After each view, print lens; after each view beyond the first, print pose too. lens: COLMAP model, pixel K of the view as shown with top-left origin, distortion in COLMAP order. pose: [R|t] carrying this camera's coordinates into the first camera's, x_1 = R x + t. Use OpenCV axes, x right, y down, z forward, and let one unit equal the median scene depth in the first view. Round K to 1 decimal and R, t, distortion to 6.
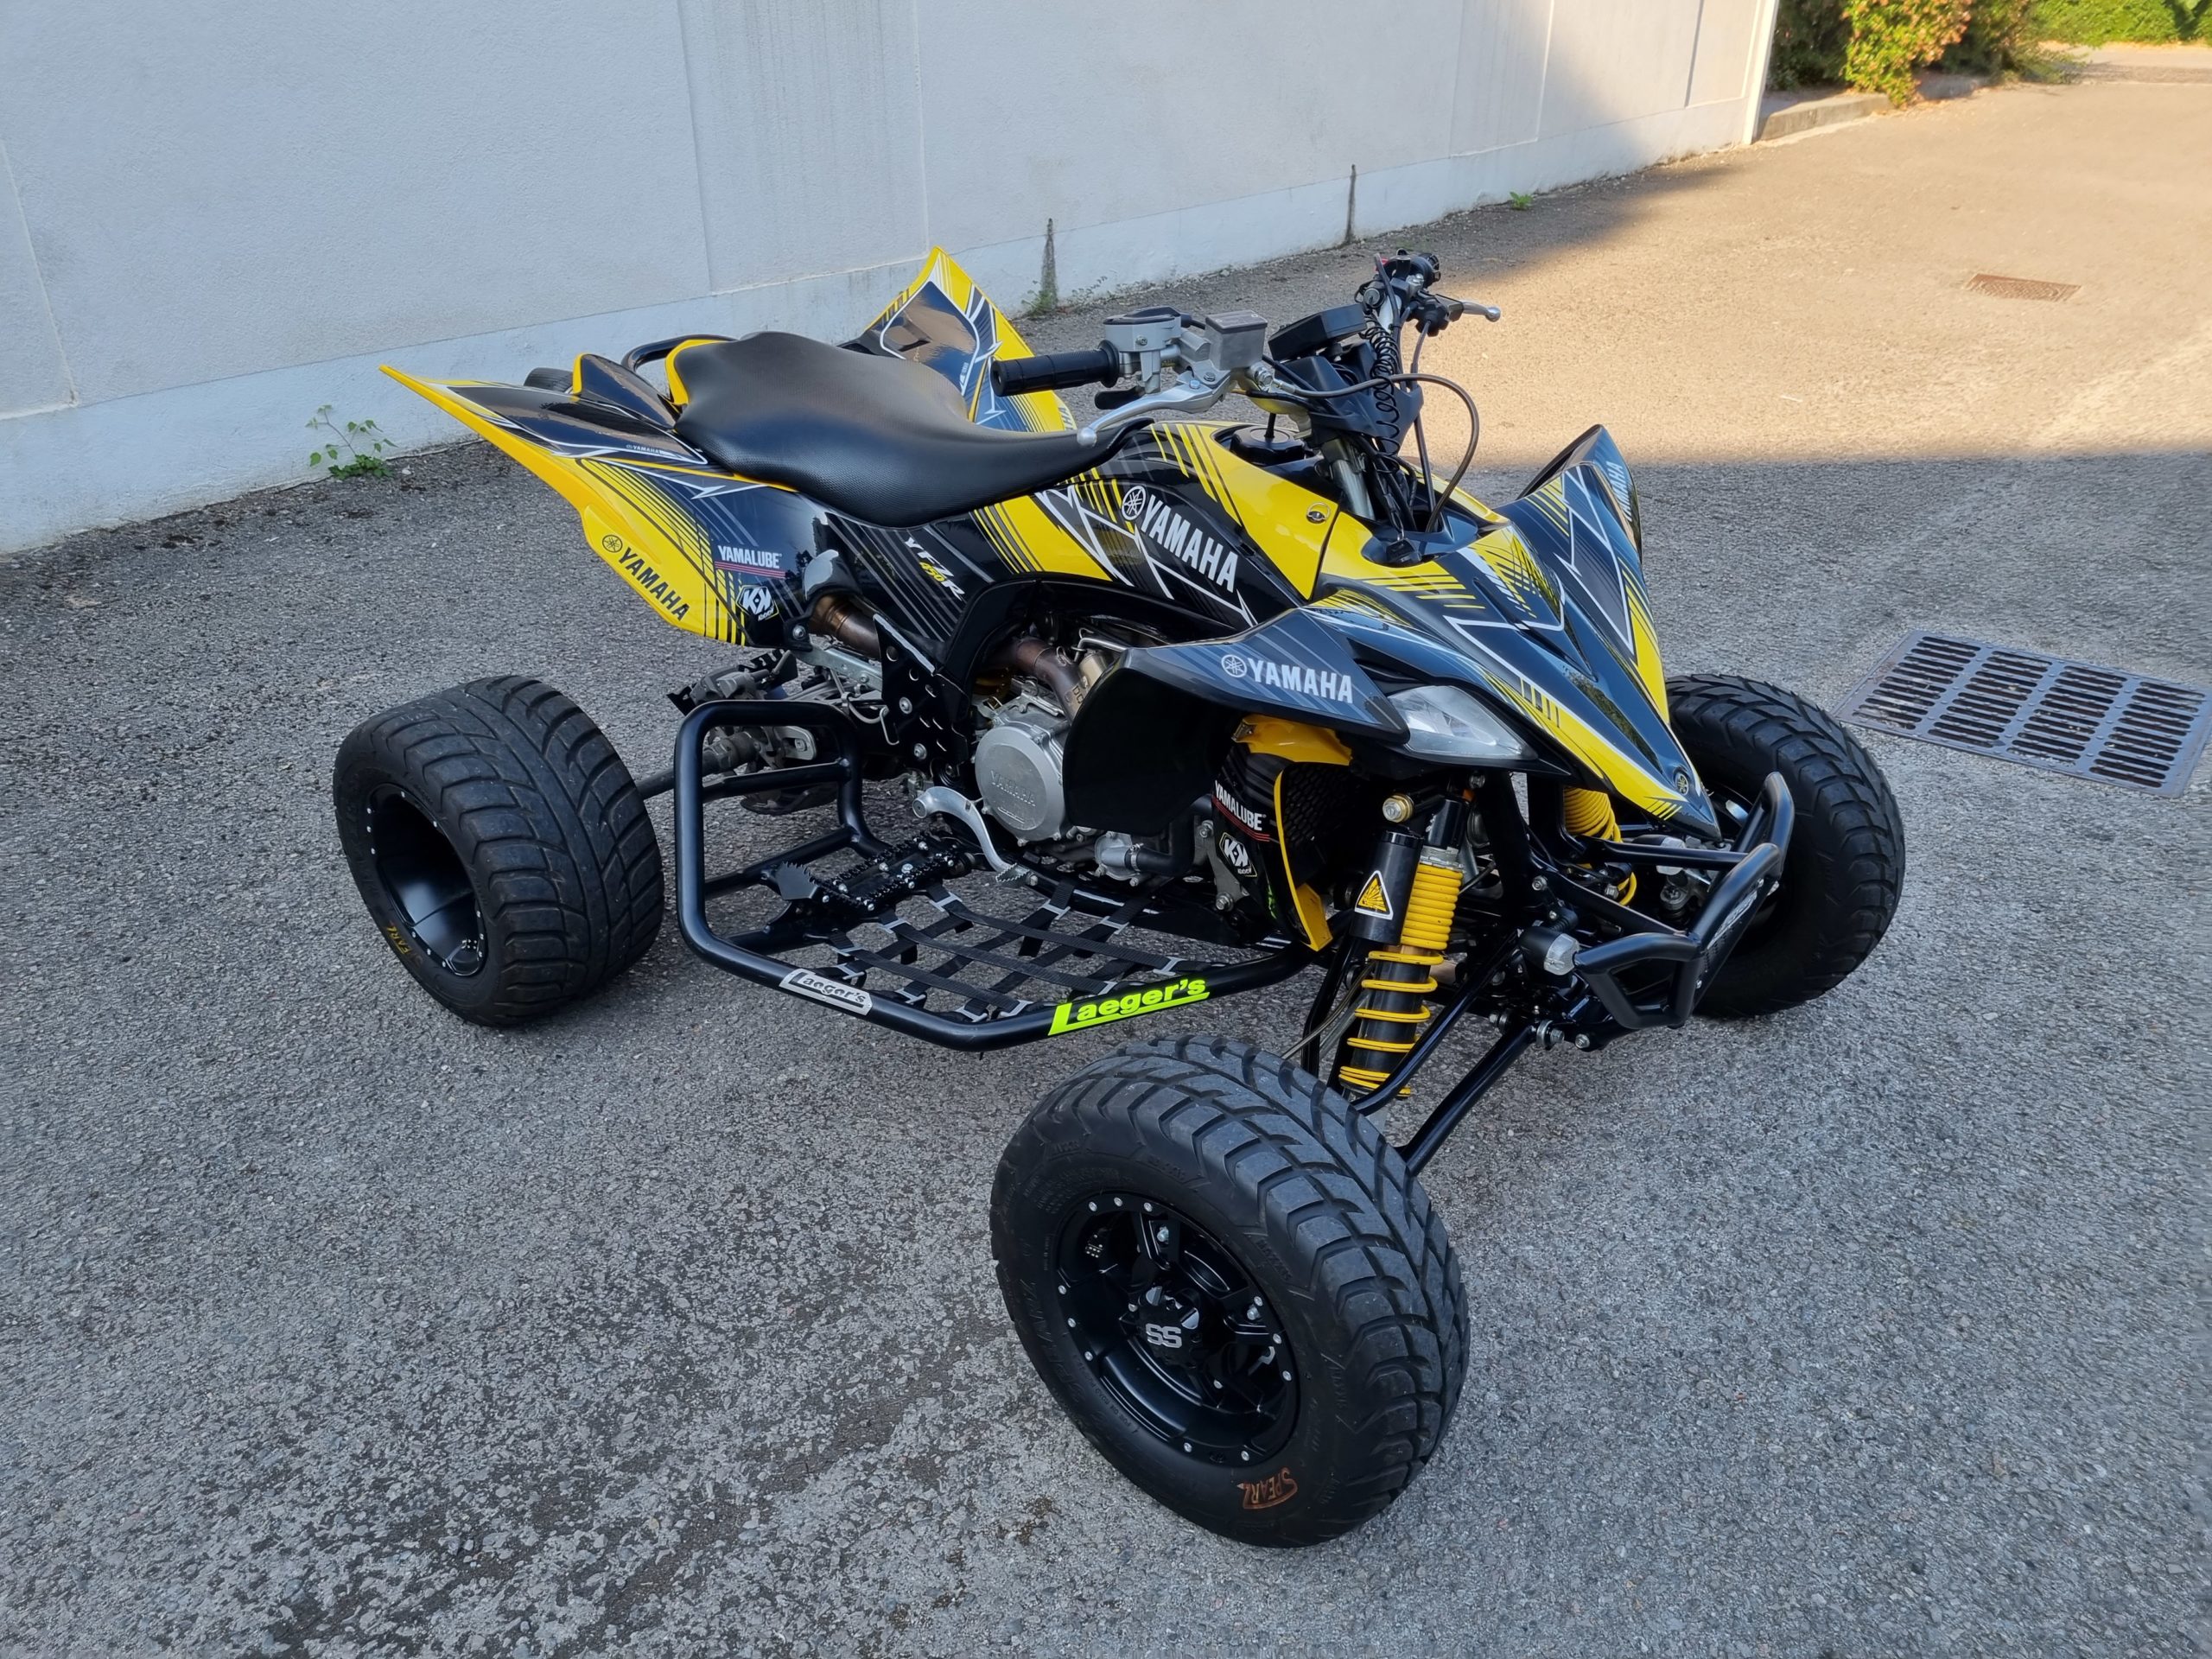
lens RADIAL K [[1684.3, 0, 1096.7], [0, 1684.3, 816.1], [0, 0, 1]] dist [0.056180, -0.060414]
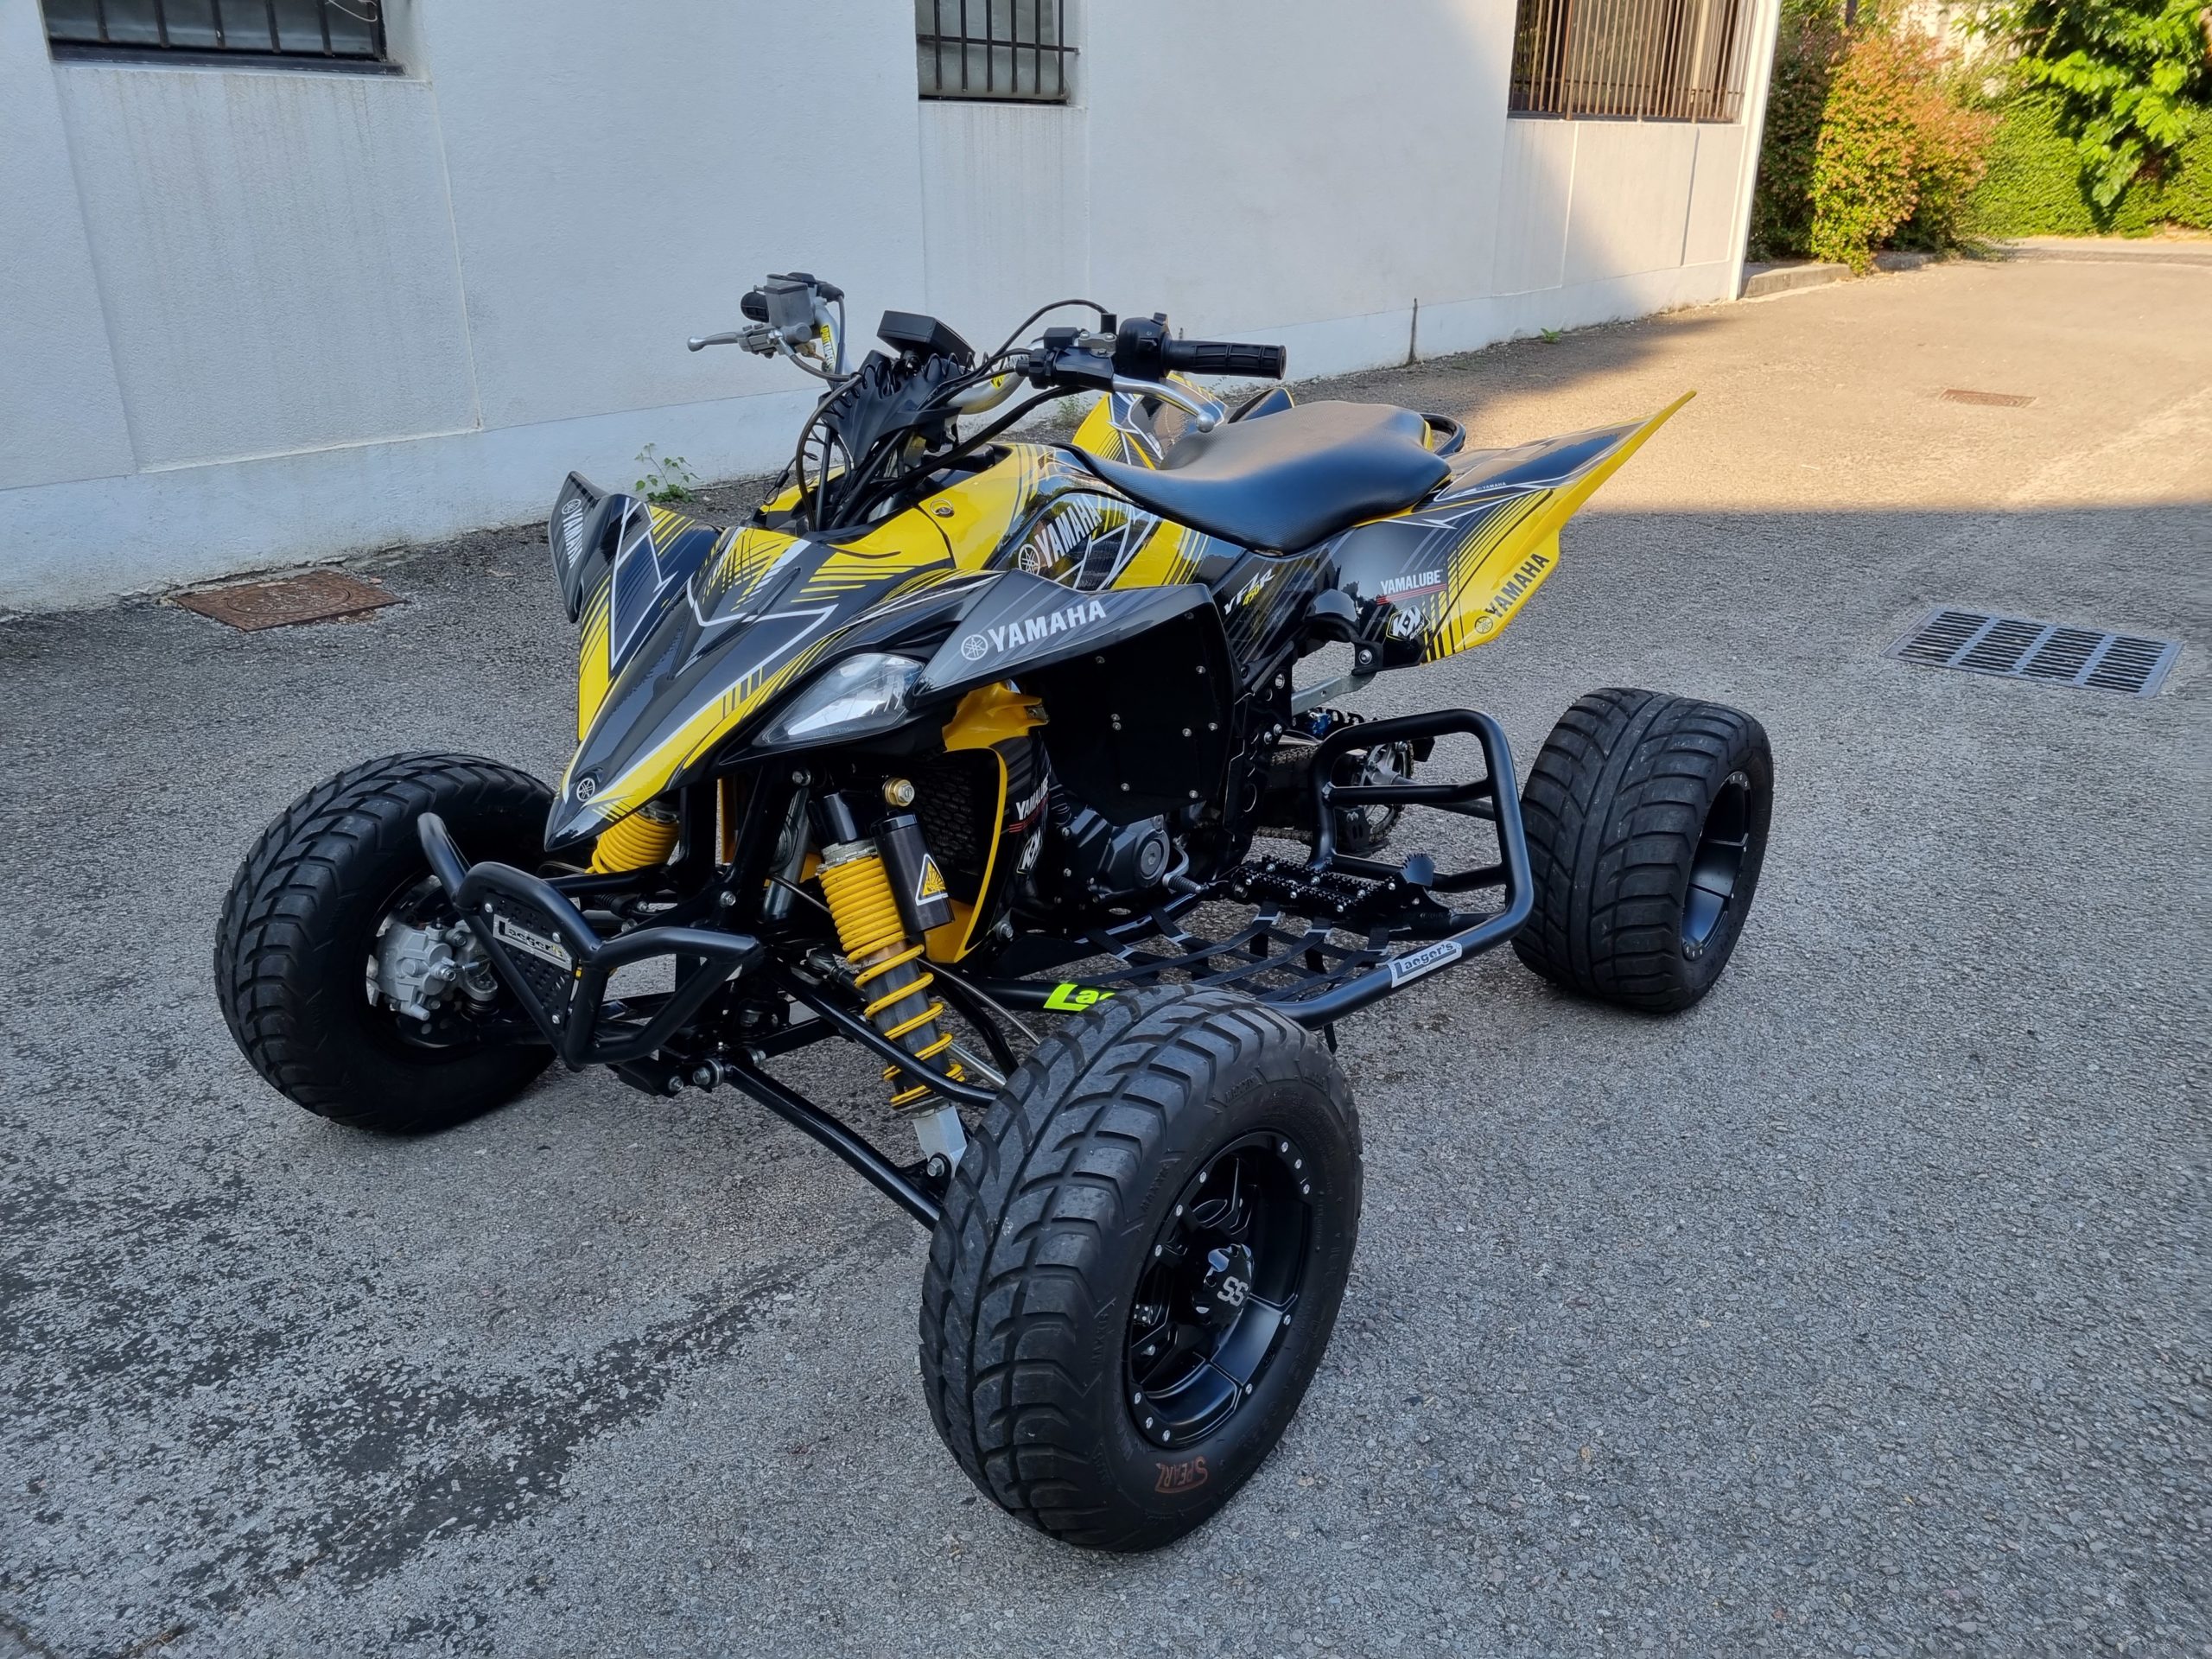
lens RADIAL K [[1729.9, 0, 1105.9], [0, 1729.9, 791.2], [0, 0, 1]] dist [0.055560, -0.057706]
pose [[0.999575, -0.001915, 0.029105, -0.306258], [0.005614, 0.991818, -0.127535, 0.331218], [-0.028623, 0.127644, 0.991407, -0.442450]]
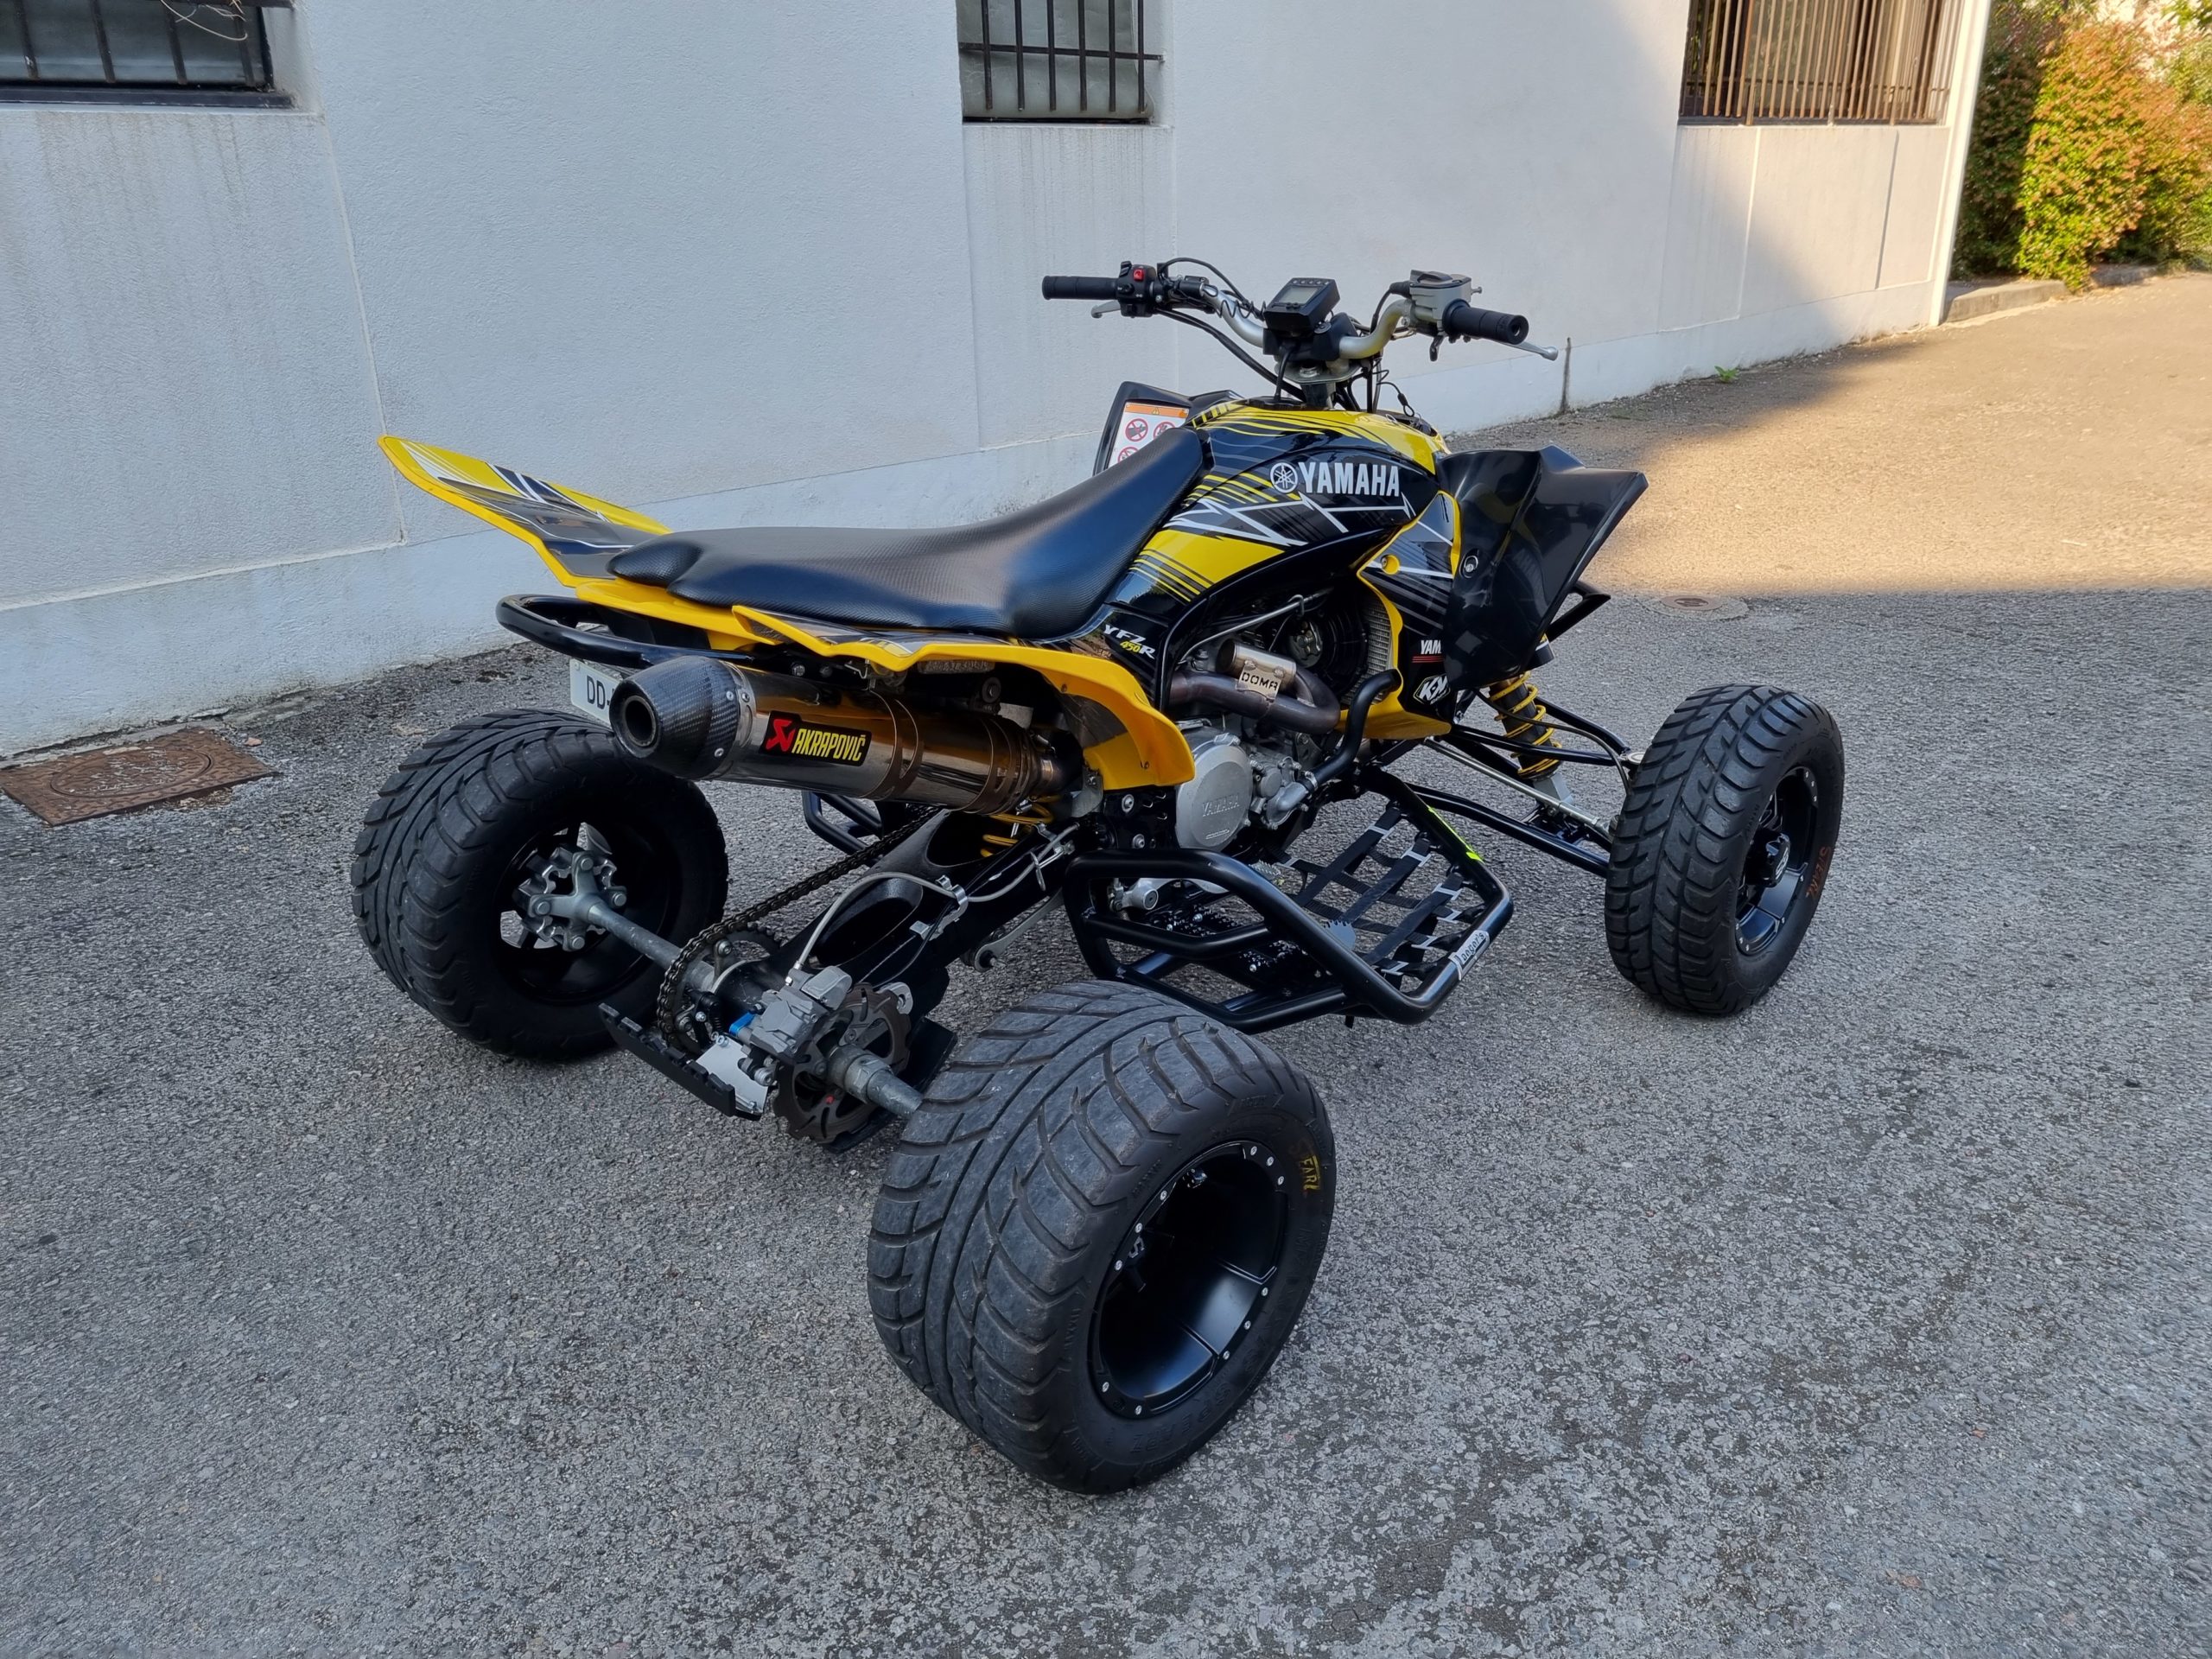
lens RADIAL K [[1672.7, 0, 1104.3], [0, 1672.7, 814.6], [0, 0, 1]] dist [0.056137, -0.054755]
pose [[0.998381, -0.000616, -0.056884, -0.213212], [-0.006318, 0.992553, -0.121647, 0.070706], [0.056536, 0.121810, 0.990942, 0.072477]]
